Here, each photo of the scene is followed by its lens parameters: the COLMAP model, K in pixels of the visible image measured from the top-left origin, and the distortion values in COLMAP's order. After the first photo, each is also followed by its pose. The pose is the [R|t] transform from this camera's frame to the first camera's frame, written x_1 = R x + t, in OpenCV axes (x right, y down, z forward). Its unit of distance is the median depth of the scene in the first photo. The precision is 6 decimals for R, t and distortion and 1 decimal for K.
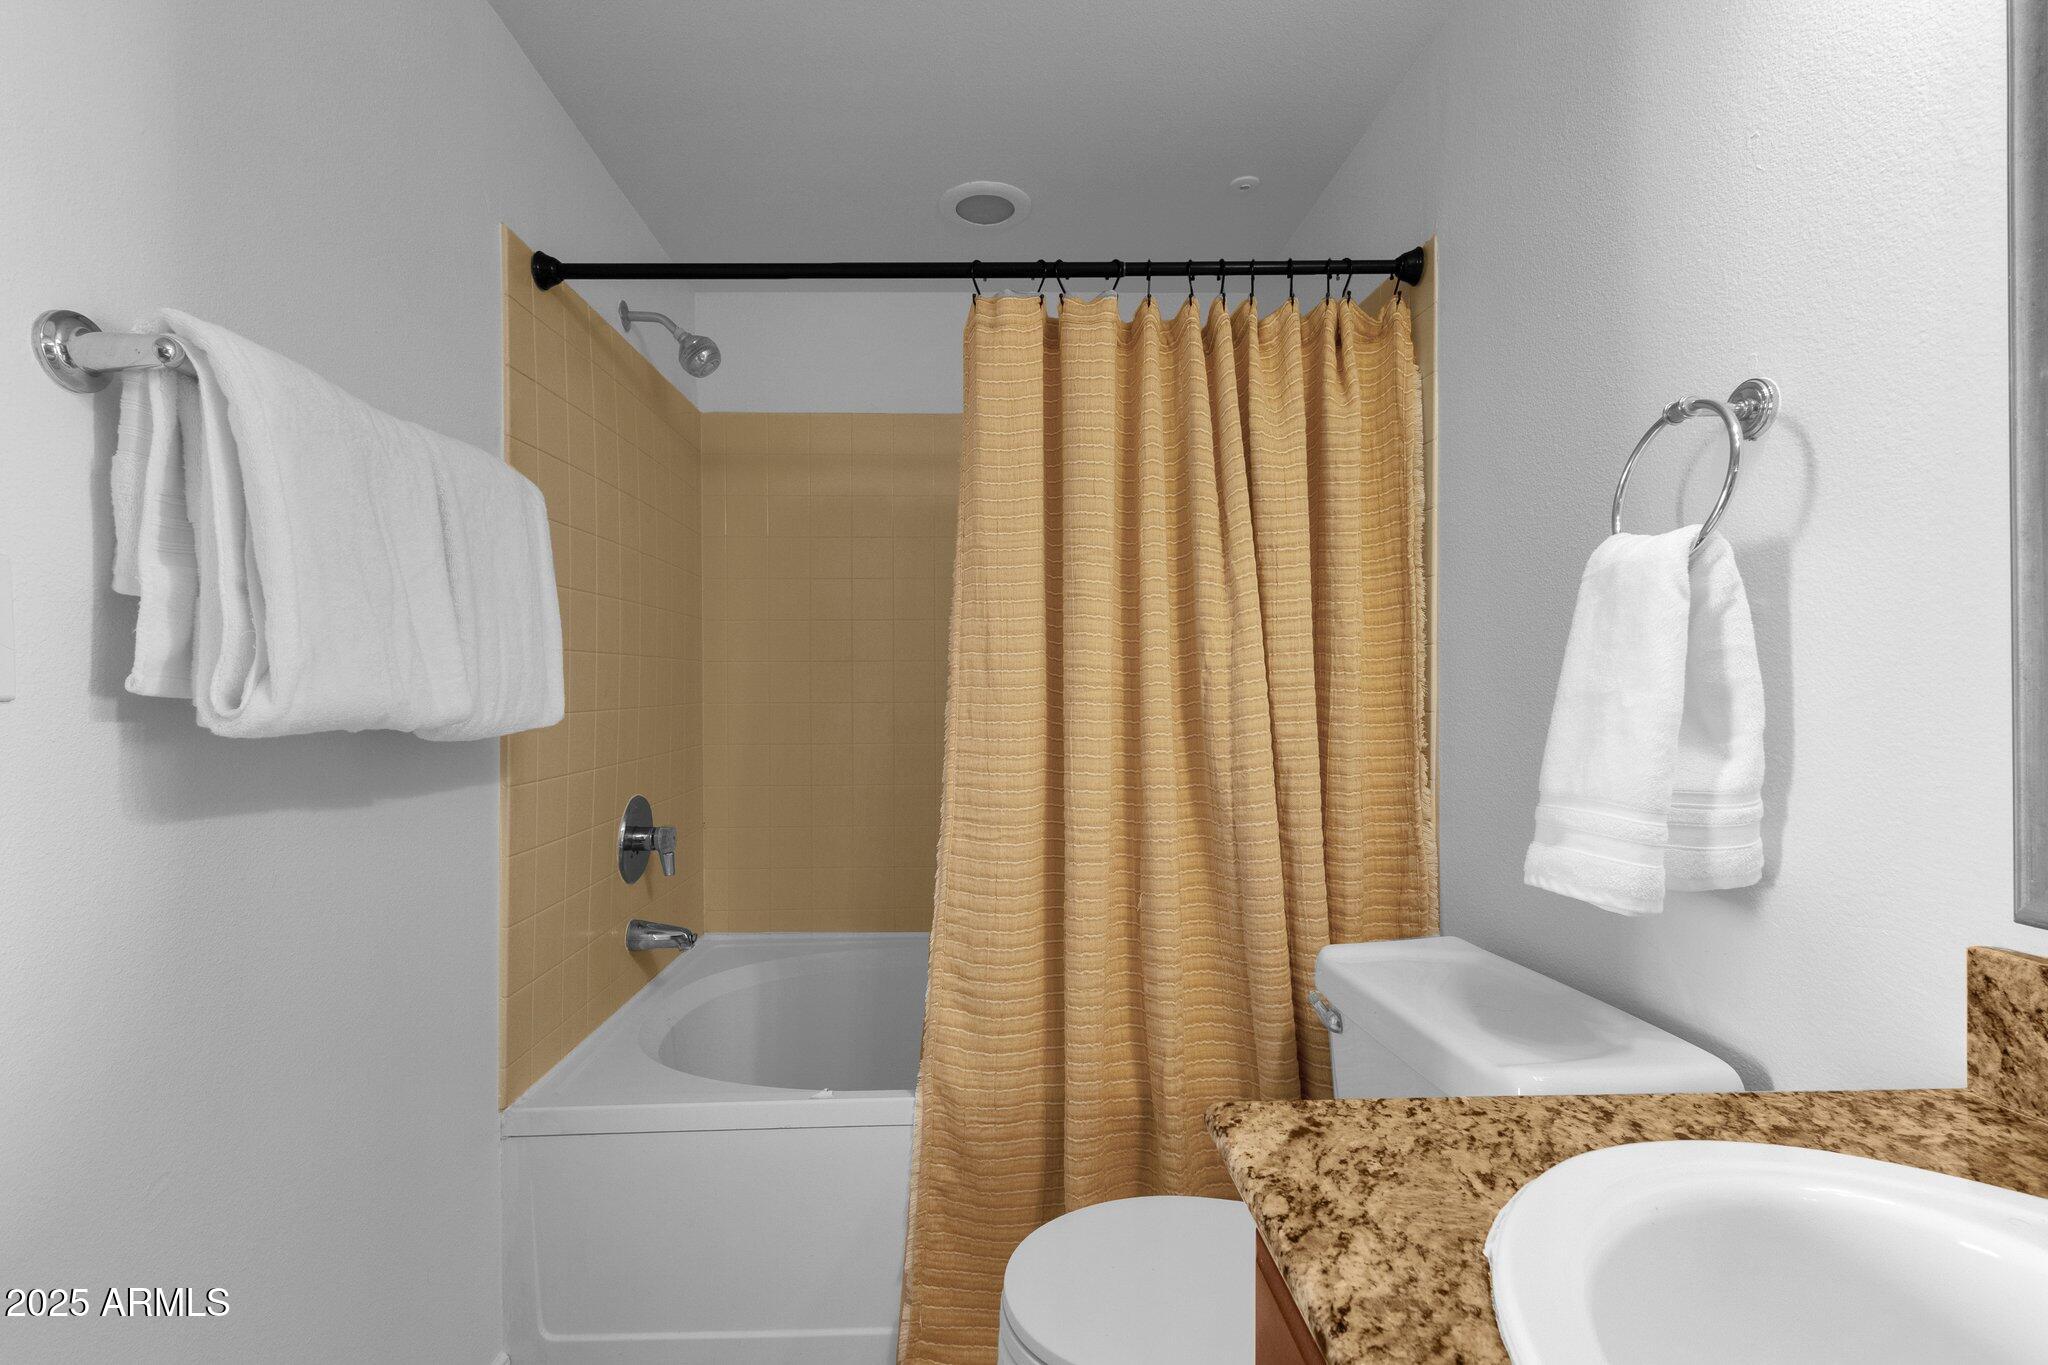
lens RADIAL K [[953.1, 0, 1024.0], [0, 953.1, 682.5], [0, 0, 1]] dist [0.005717, -0.000357]
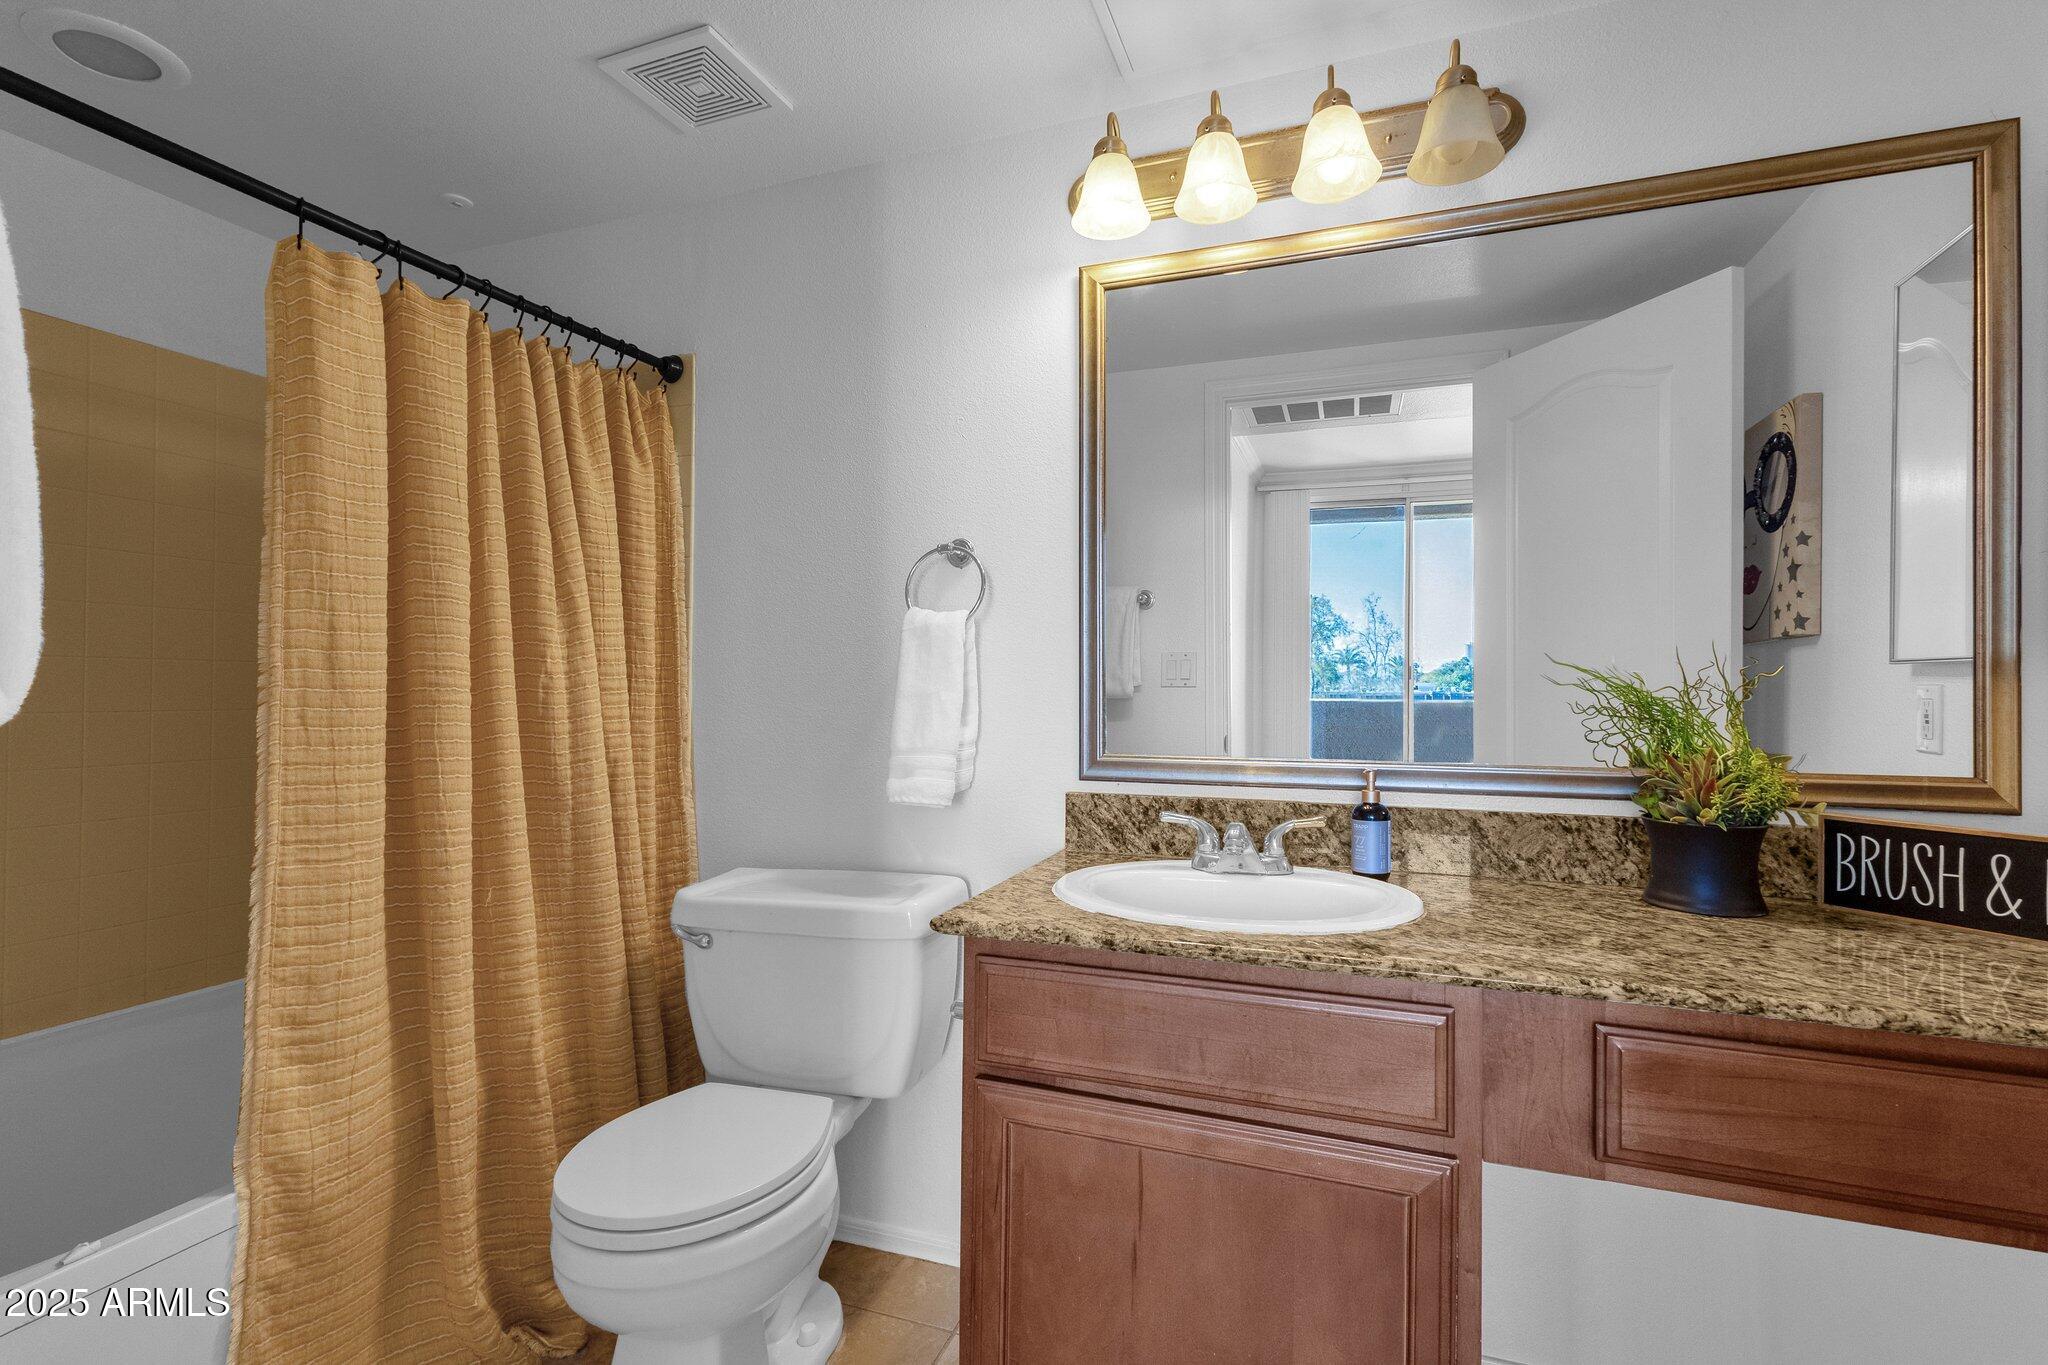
lens RADIAL K [[953.1, 0, 1024.0], [0, 953.1, 682.5], [0, 0, 1]] dist [0.005717, -0.000357]
pose [[0.378439, 0.014534, 0.925512, -0.621861], [-0.003503, 0.999892, -0.014270, 0.009117], [-0.925619, 0.002158, 0.378449, 0.066123]]
